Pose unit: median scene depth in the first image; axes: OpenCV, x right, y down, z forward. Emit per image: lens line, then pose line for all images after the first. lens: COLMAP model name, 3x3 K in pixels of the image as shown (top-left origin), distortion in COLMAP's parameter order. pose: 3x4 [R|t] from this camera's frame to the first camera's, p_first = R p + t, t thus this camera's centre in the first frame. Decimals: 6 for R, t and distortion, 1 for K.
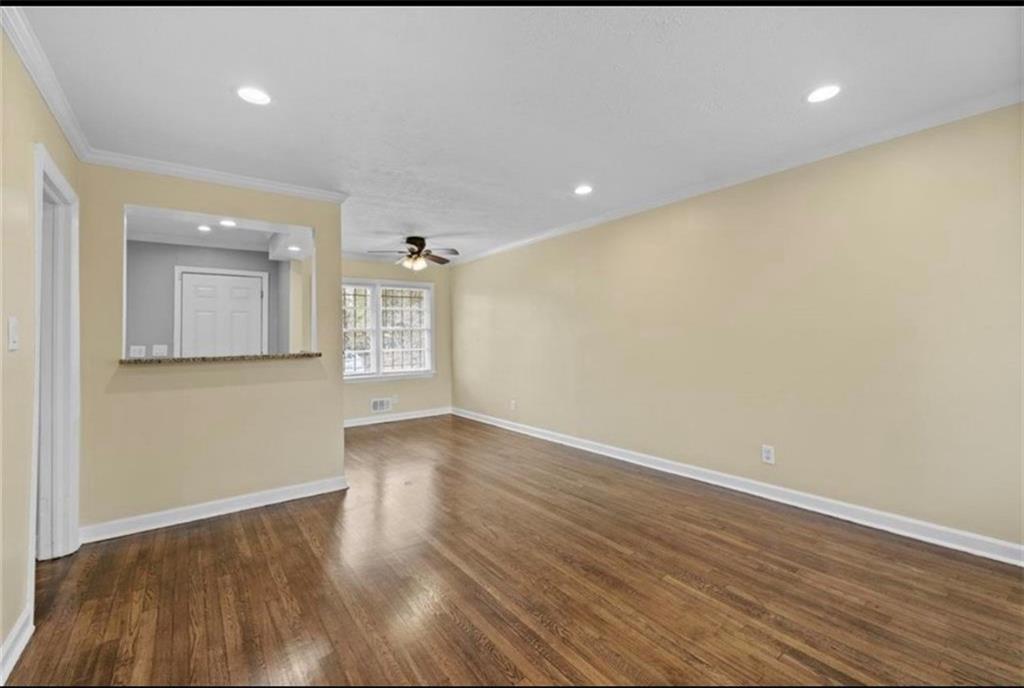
lens RADIAL K [[435.7, 0, 510.3], [0, 435.7, 348.5], [0, 0, 1]] dist [-0.000374, -0.000216]
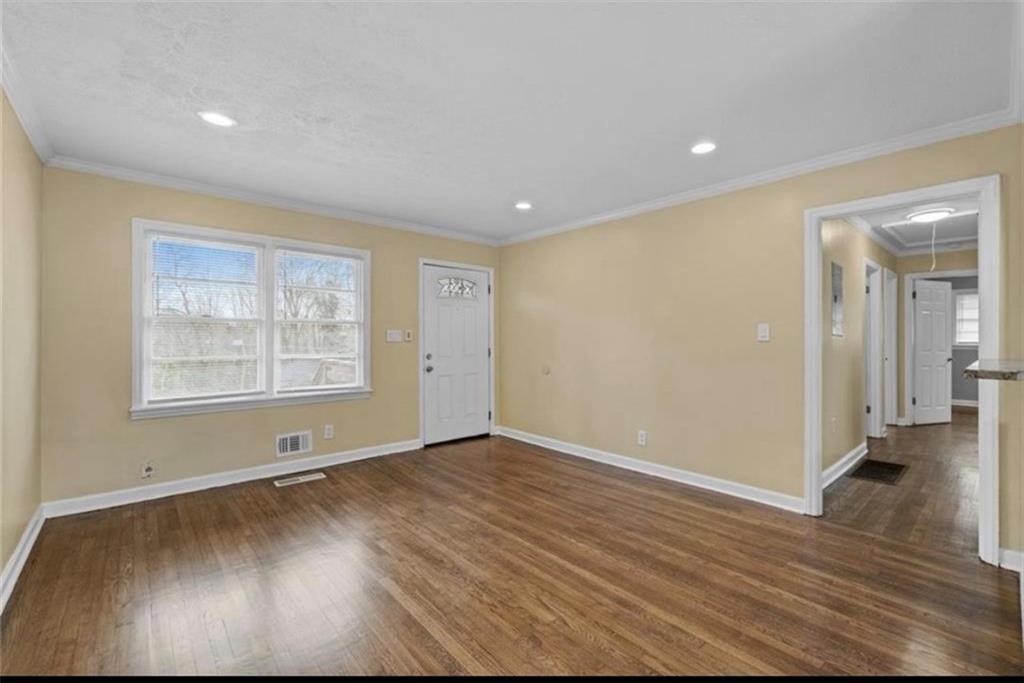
lens RADIAL K [[440.4, 0, 515.8], [0, 440.4, 336.5], [0, 0, 1]] dist [-0.000696, -0.000087]
pose [[-0.995597, 0.014705, -0.092576, 0.086734], [0.012217, 0.999550, 0.027384, -0.059931], [0.092937, 0.026132, -0.995329, 2.074360]]
